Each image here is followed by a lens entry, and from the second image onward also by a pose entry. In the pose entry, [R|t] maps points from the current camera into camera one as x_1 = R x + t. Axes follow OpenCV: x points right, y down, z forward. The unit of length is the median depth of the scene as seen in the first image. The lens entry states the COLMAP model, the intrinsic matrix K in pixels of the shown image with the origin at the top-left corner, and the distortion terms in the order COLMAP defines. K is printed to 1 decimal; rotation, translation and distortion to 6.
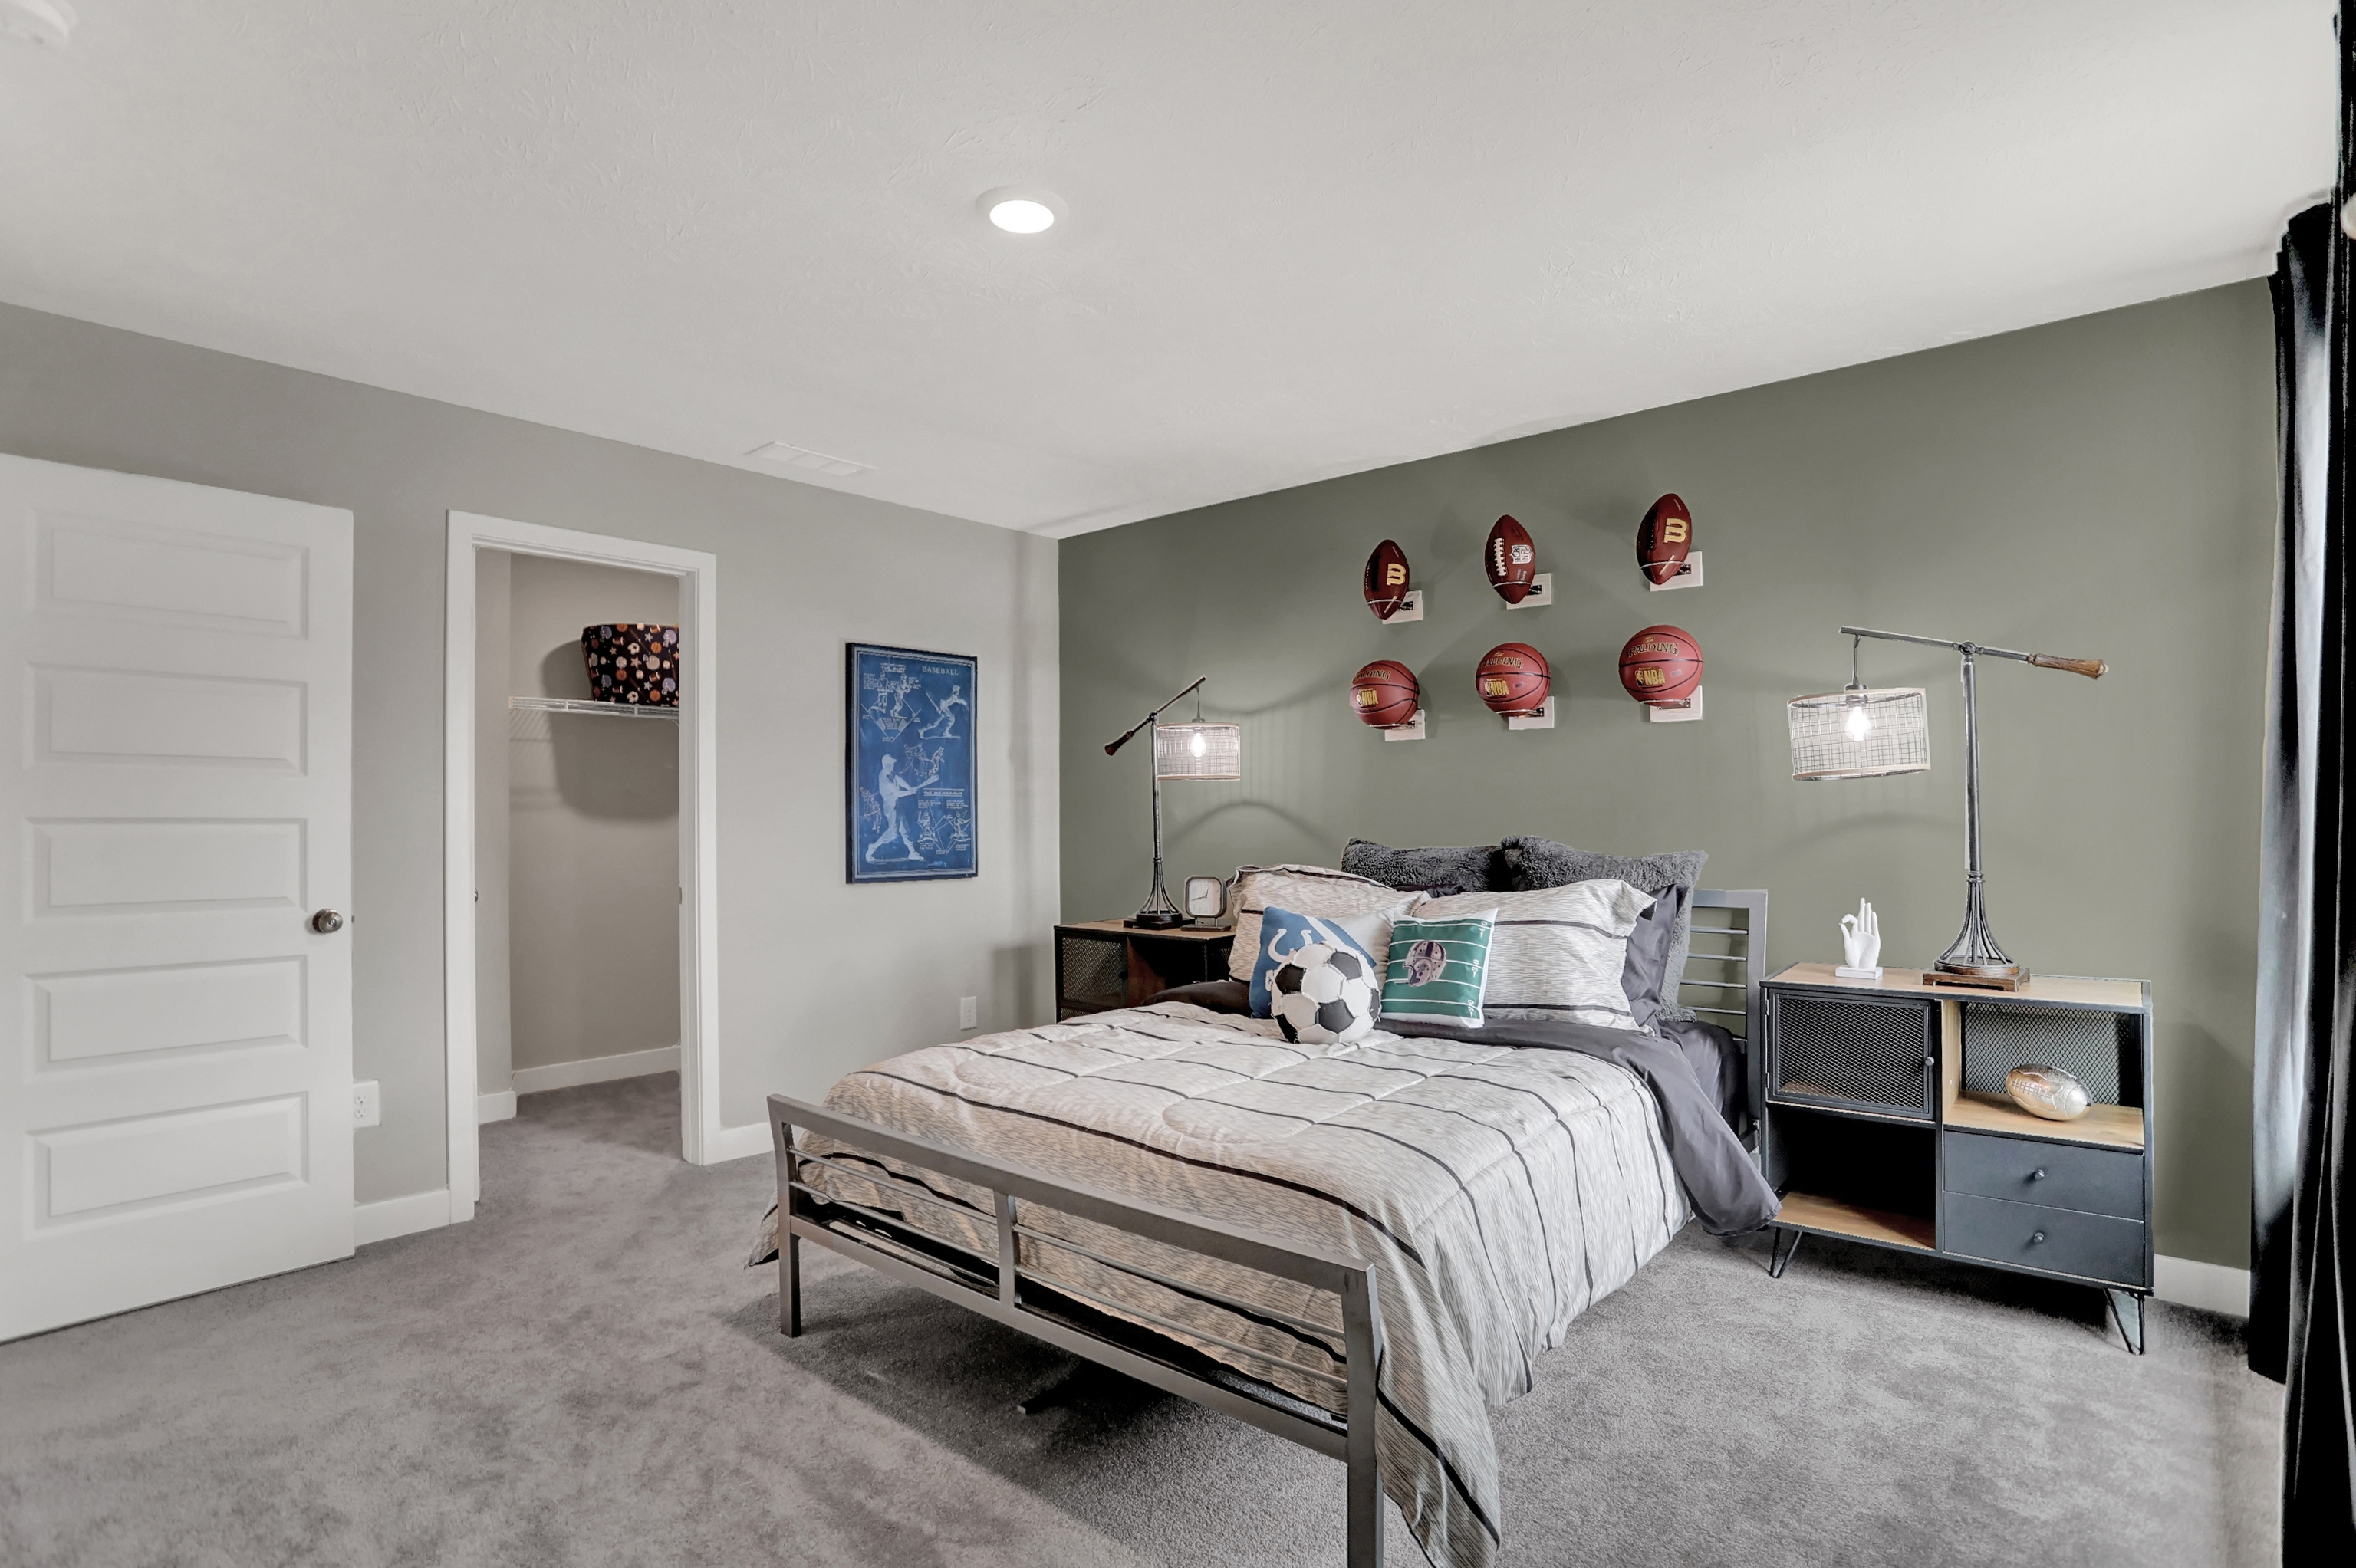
lens RADIAL K [[1177.8, 0, 1176.8], [0, 1177.8, 816.2], [0, 0, 1]] dist [-0.046241, 0.000252]
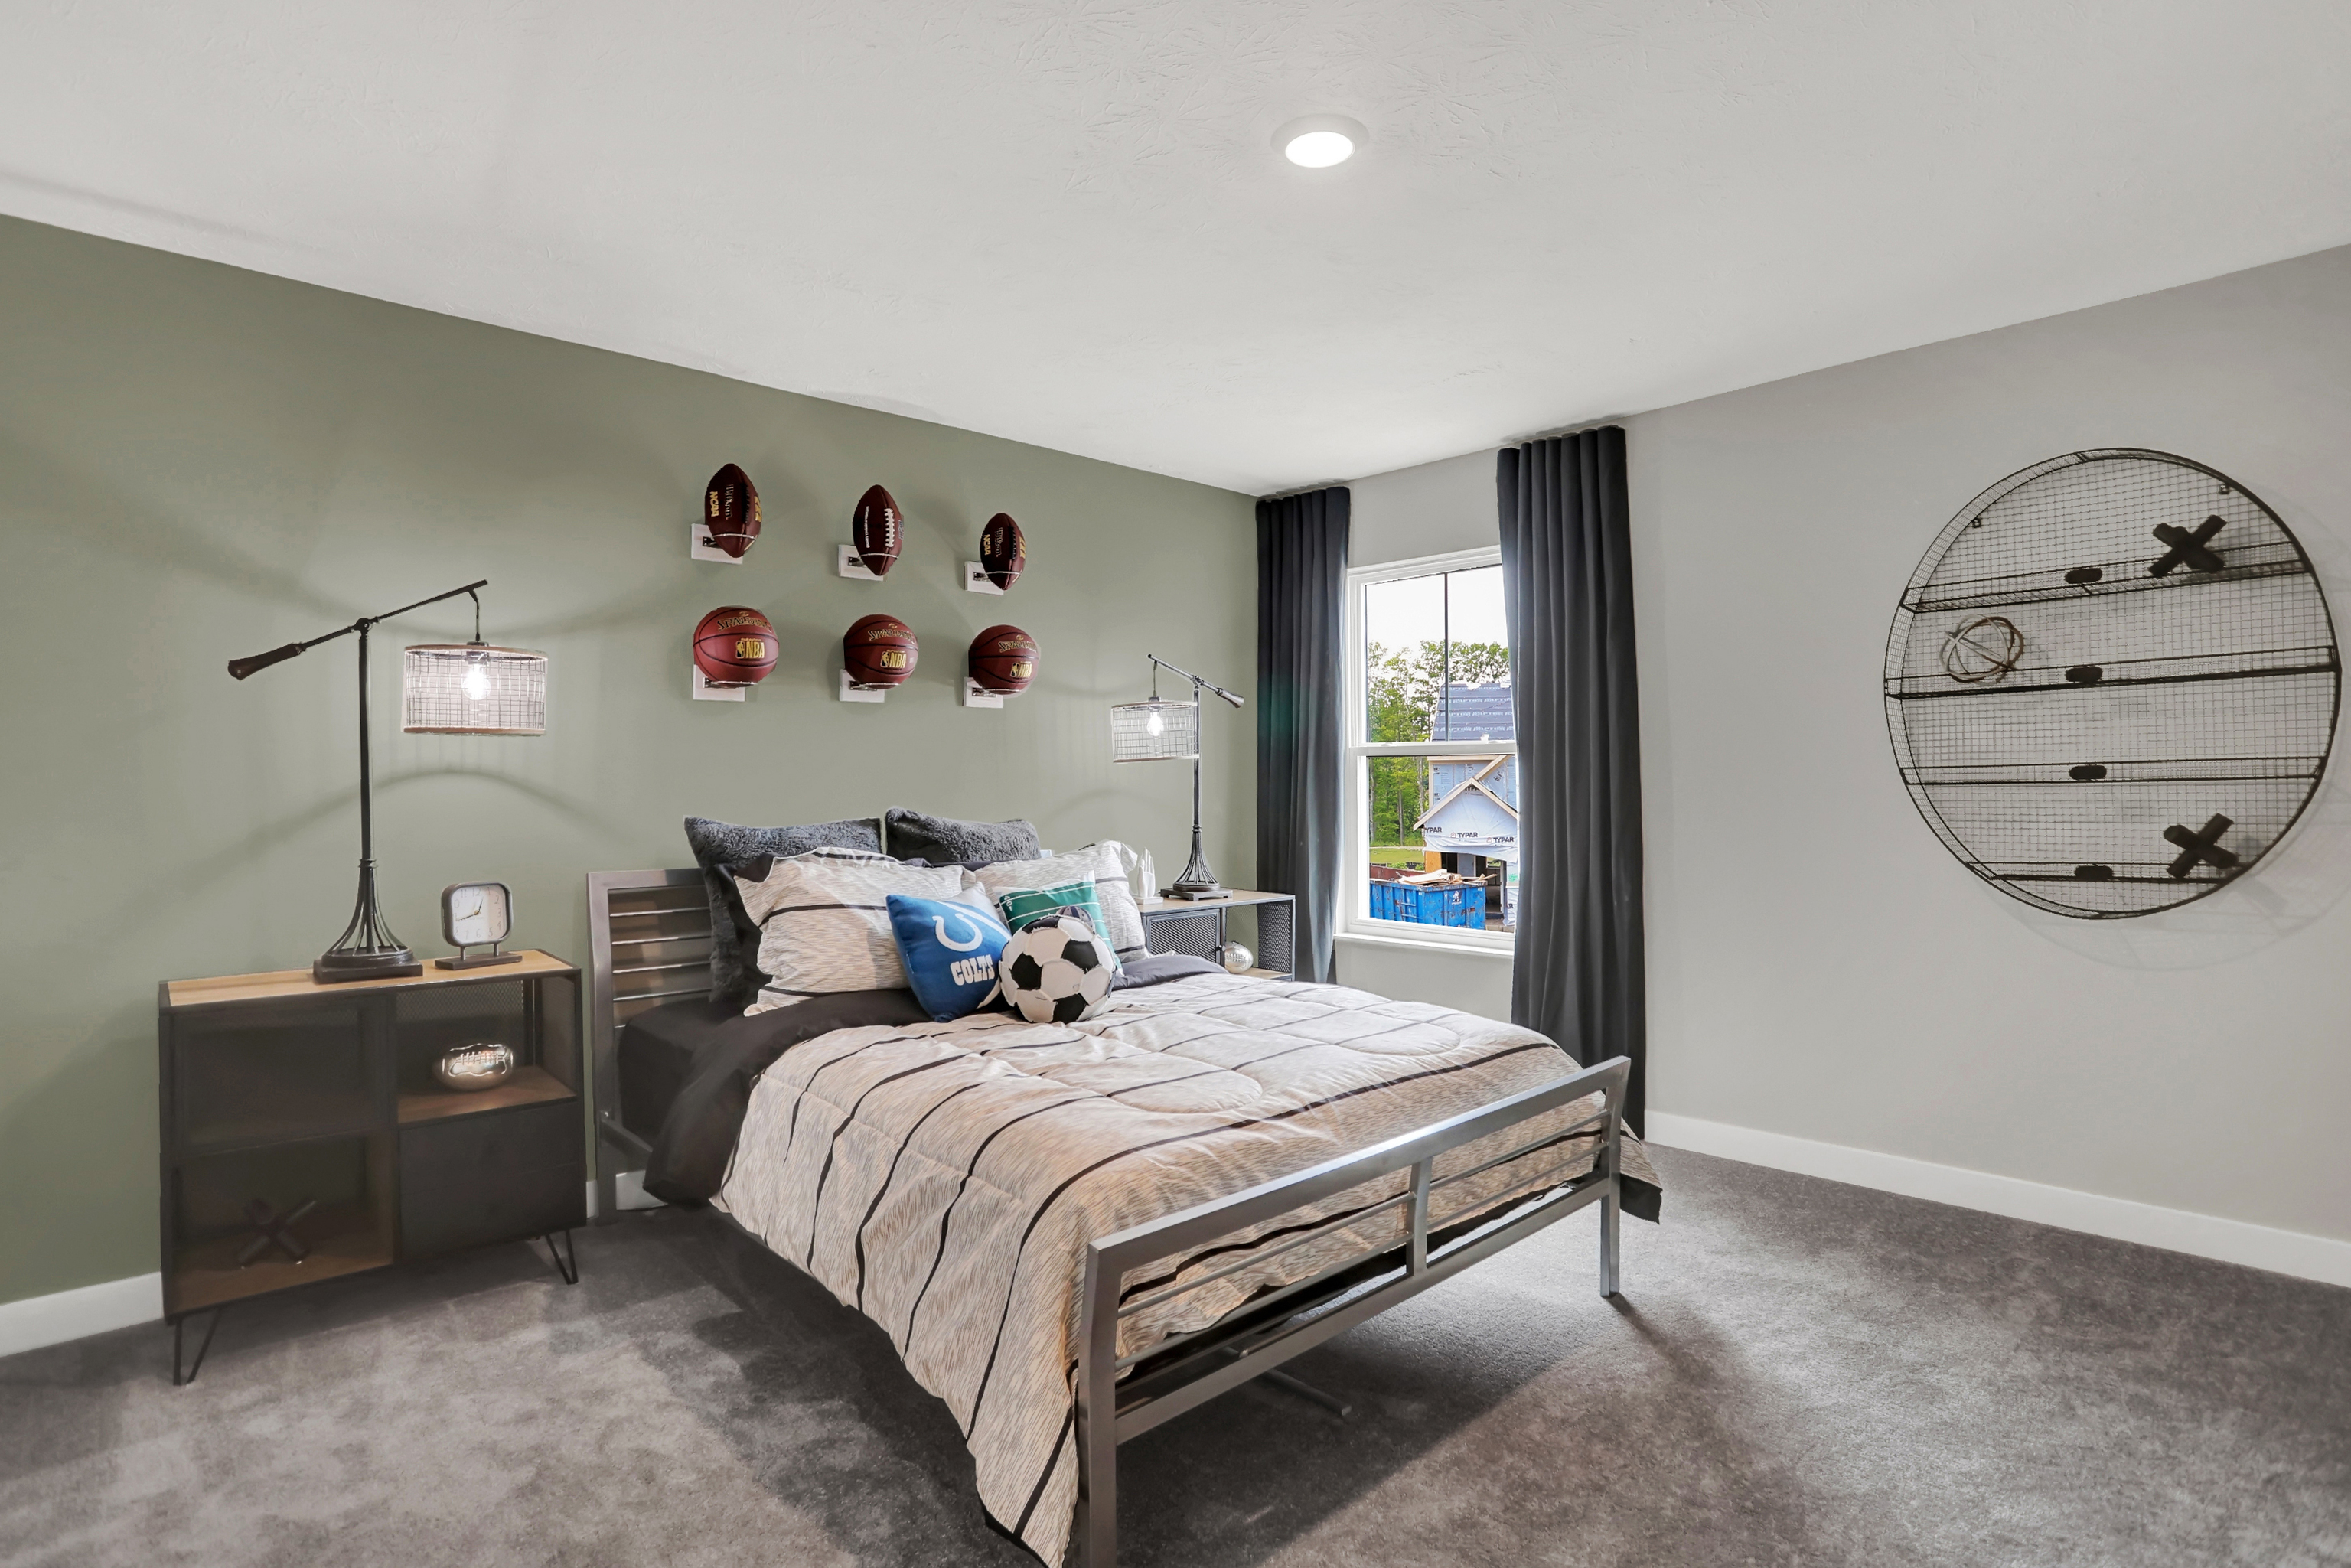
lens RADIAL K [[1175.4, 0, 1174.3], [0, 1175.4, 816.2], [0, 0, 1]] dist [-0.046241, 0.000252]
pose [[0.101182, -0.019126, 0.994684, -0.733727], [0.004988, 0.999812, 0.018718, 0.005598], [-0.994855, 0.003068, 0.101258, 0.704982]]
